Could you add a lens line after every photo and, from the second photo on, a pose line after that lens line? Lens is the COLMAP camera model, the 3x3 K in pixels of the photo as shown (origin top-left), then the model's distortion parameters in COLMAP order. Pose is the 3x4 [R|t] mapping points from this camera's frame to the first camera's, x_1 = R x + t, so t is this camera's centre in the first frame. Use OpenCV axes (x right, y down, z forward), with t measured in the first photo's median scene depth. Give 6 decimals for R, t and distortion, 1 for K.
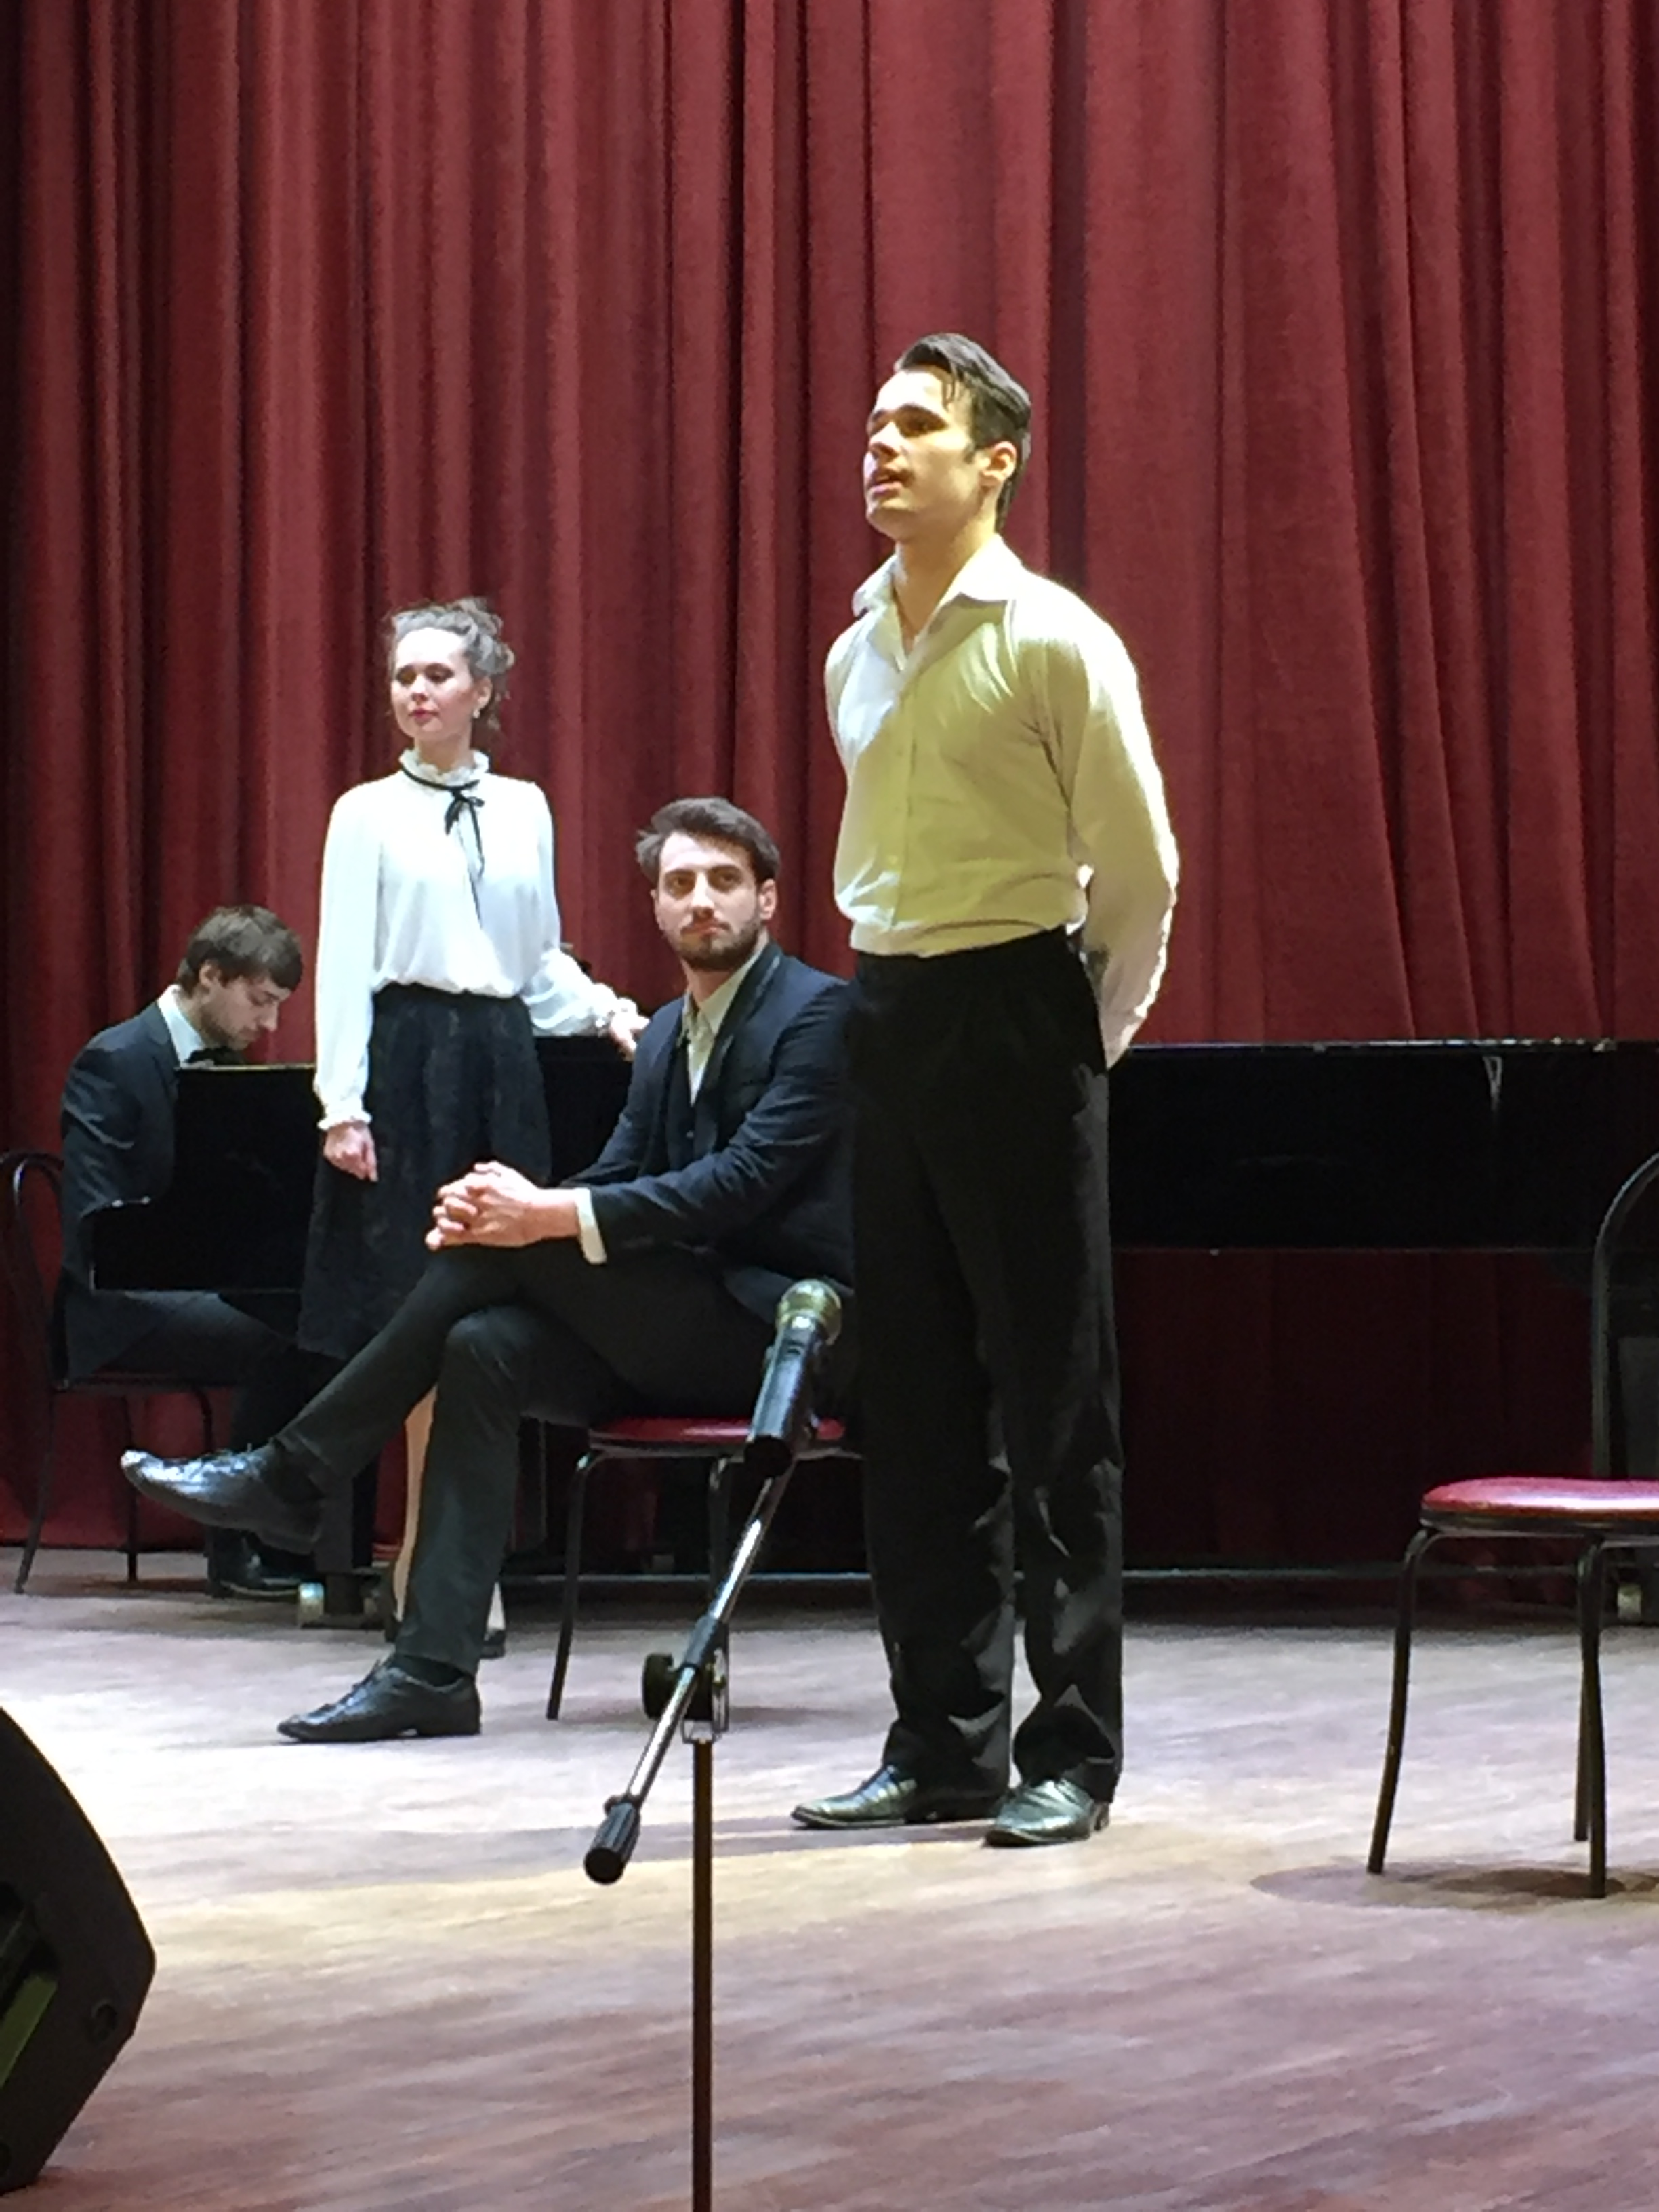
lens RADIAL K [[5834.1, 0, 833.0], [0, 5834.1, 1099.4], [0, 0, 1]] dist [0.075854, 0.000000]
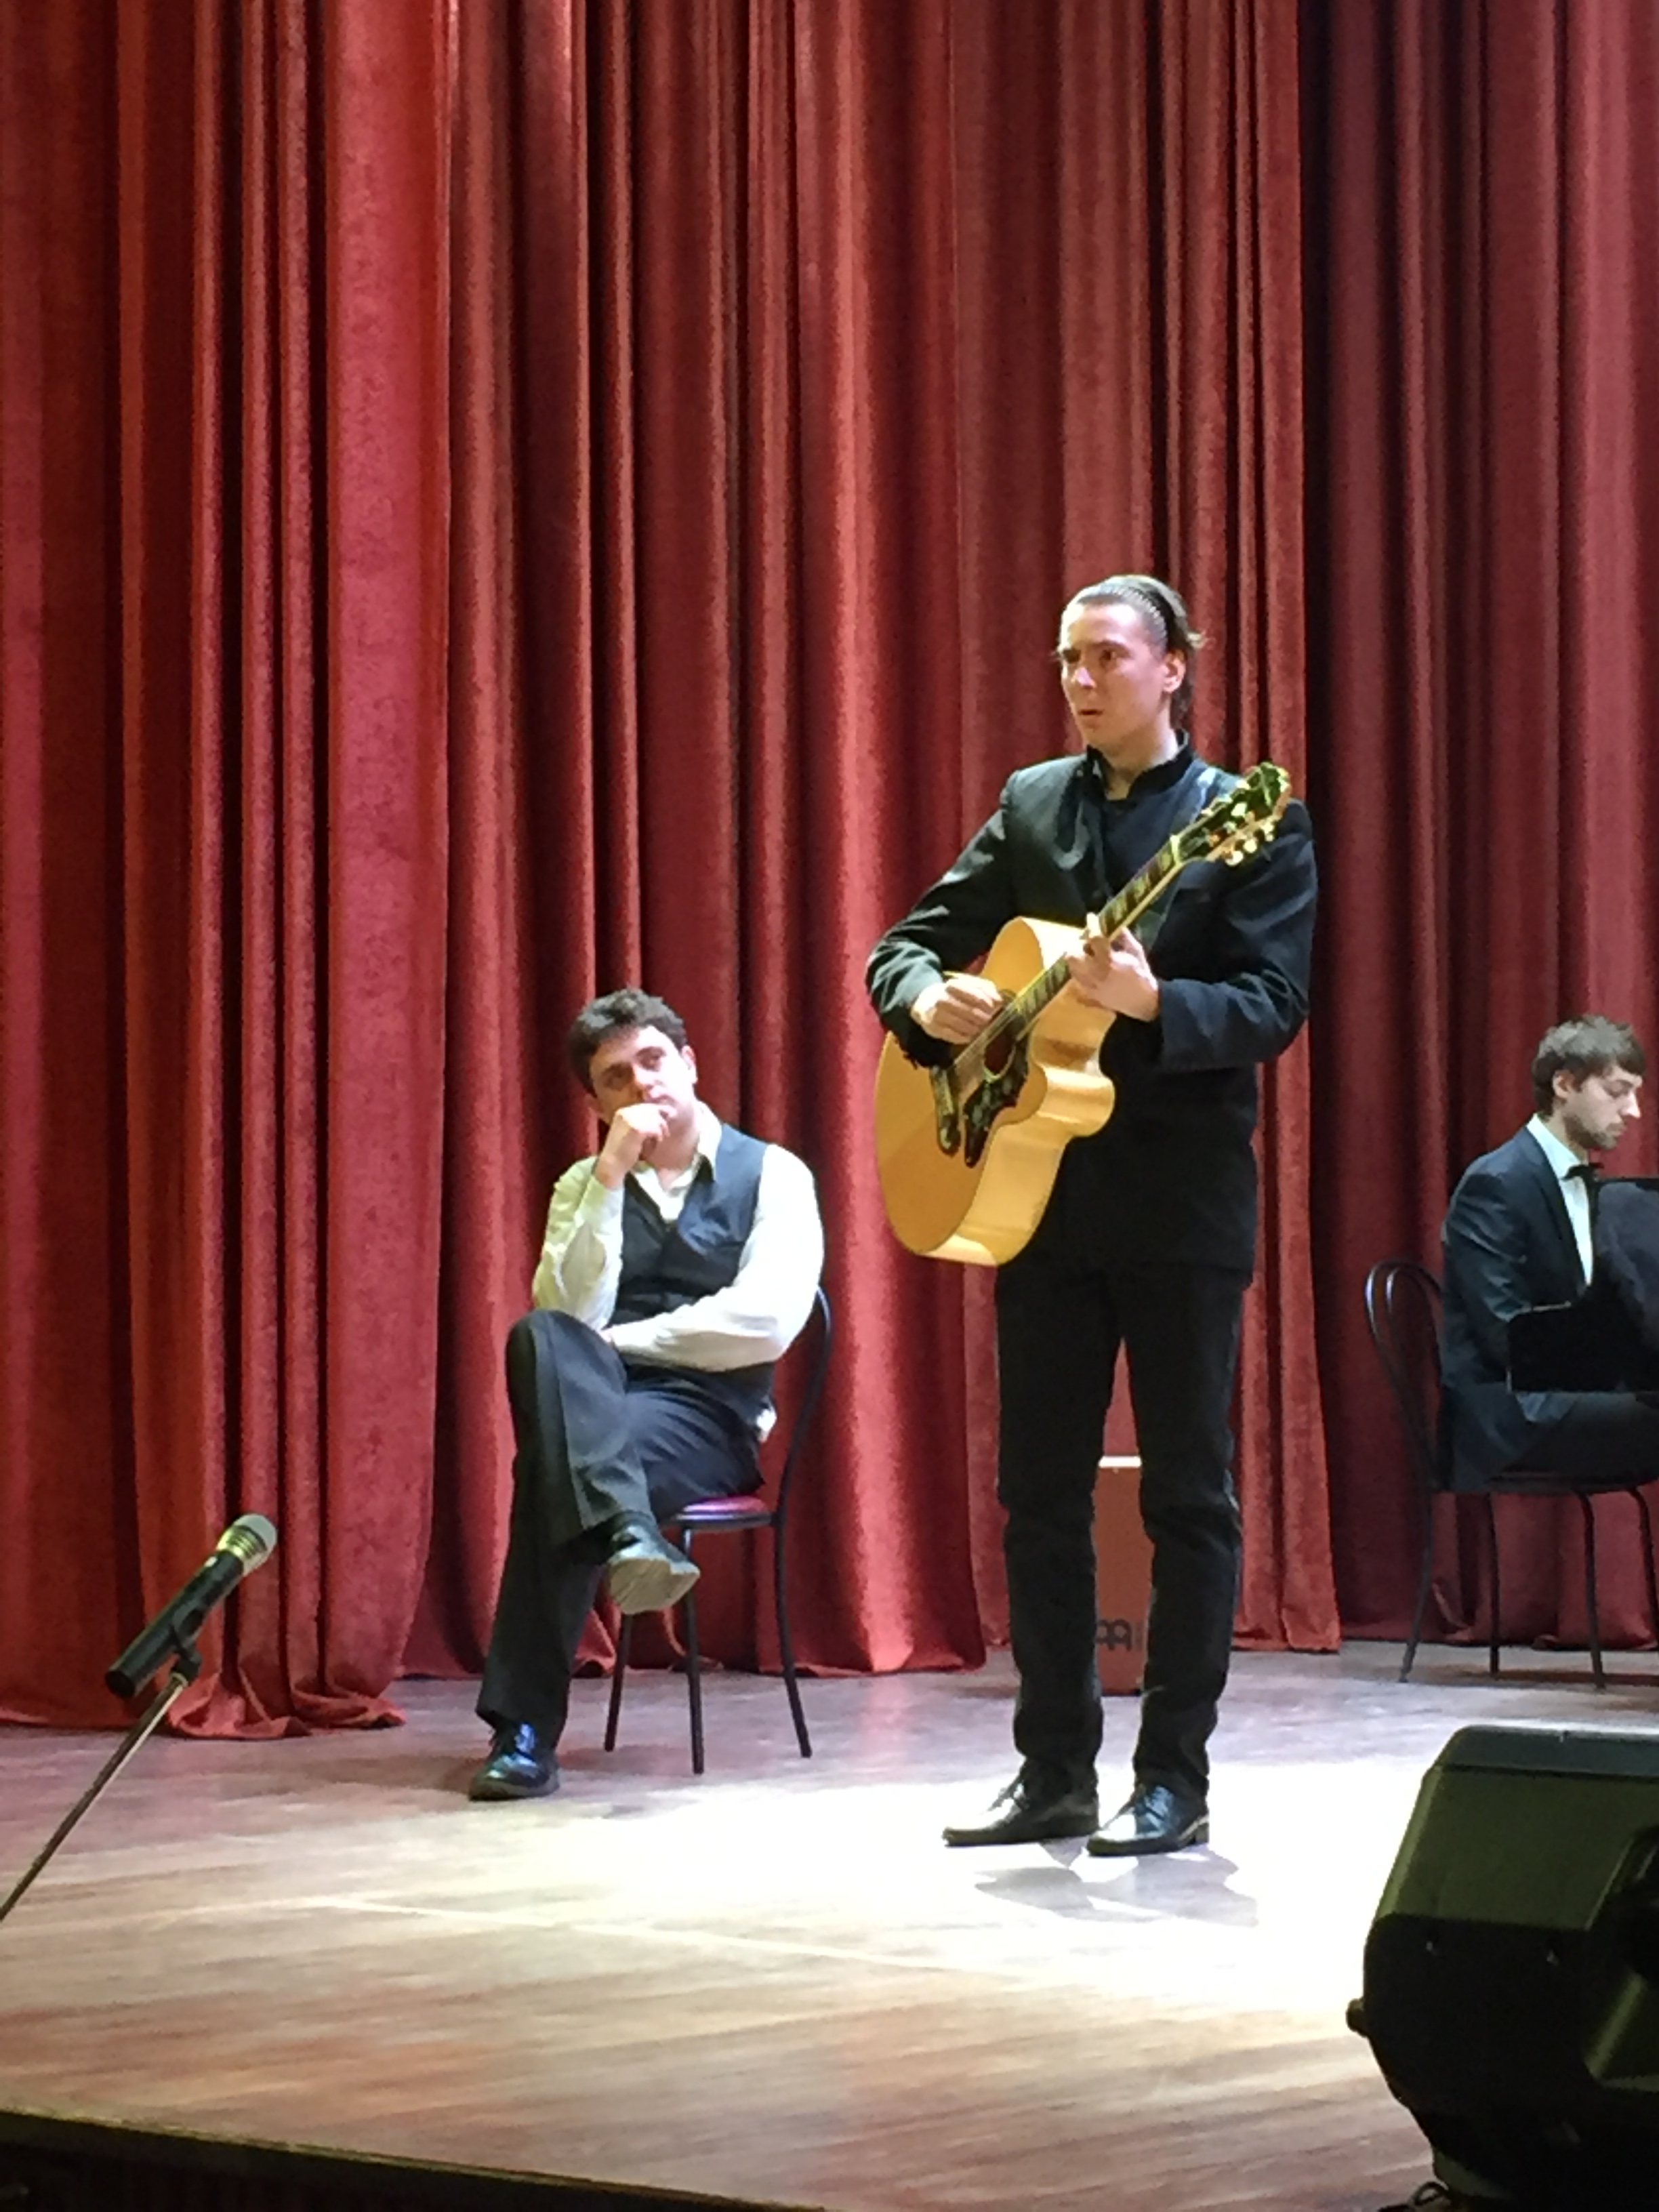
lens RADIAL K [[5444.7, 0, 808.8], [0, 5444.7, 1081.2], [0, 0, 1]] dist [0.064151, 0.000000]
pose [[0.988919, -0.005420, -0.148358, -0.182965], [0.001608, 0.999666, -0.025804, 0.003241], [0.148449, 0.025279, 0.988597, 0.029005]]
